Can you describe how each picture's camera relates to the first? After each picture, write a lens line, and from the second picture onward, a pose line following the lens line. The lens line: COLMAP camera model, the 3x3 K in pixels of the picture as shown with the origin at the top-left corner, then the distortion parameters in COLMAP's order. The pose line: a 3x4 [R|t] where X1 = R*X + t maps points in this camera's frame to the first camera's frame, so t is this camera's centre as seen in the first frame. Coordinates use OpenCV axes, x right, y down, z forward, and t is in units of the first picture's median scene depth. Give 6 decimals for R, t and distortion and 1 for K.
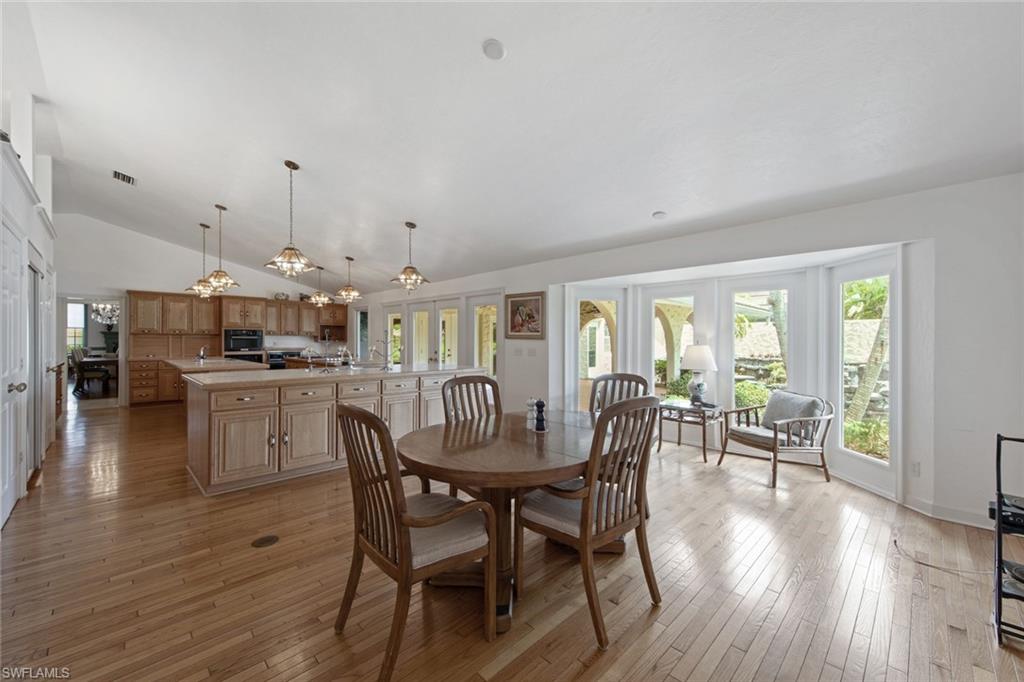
lens RADIAL K [[400.1, 0, 507.0], [0, 400.1, 338.2], [0, 0, 1]] dist [-0.002207, -0.000312]
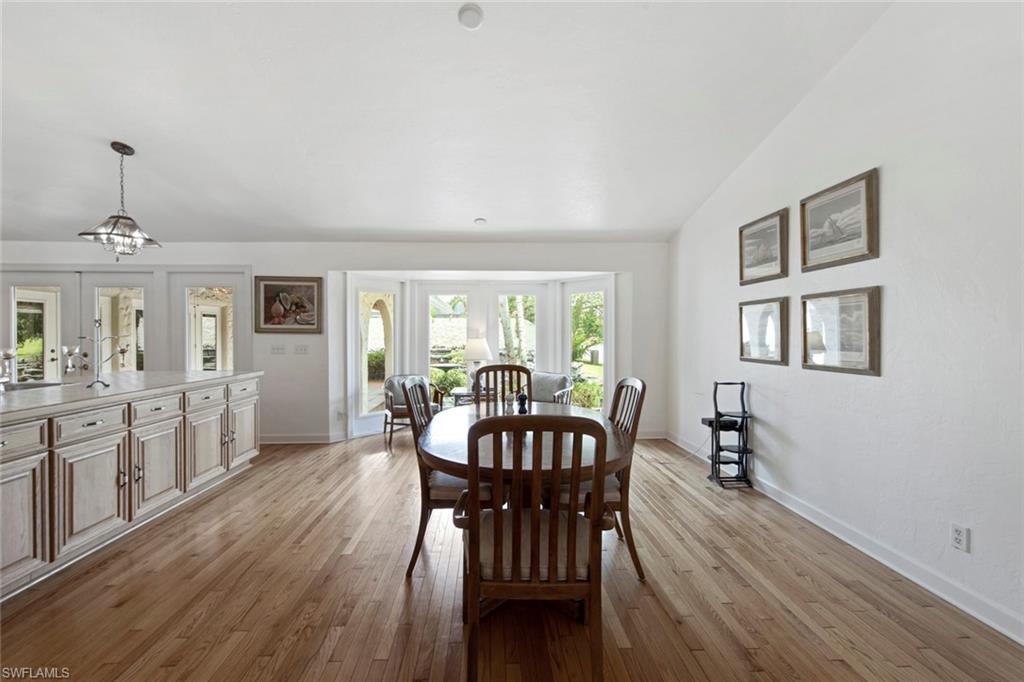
lens RADIAL K [[400.1, 0, 506.8], [0, 400.1, 335.2], [0, 0, 1]] dist [-0.002207, -0.000312]
pose [[0.670598, -0.006919, 0.741789, -0.276811], [-0.000078, 0.999956, 0.009398, -0.001742], [-0.741821, -0.006360, 0.670568, 0.137987]]
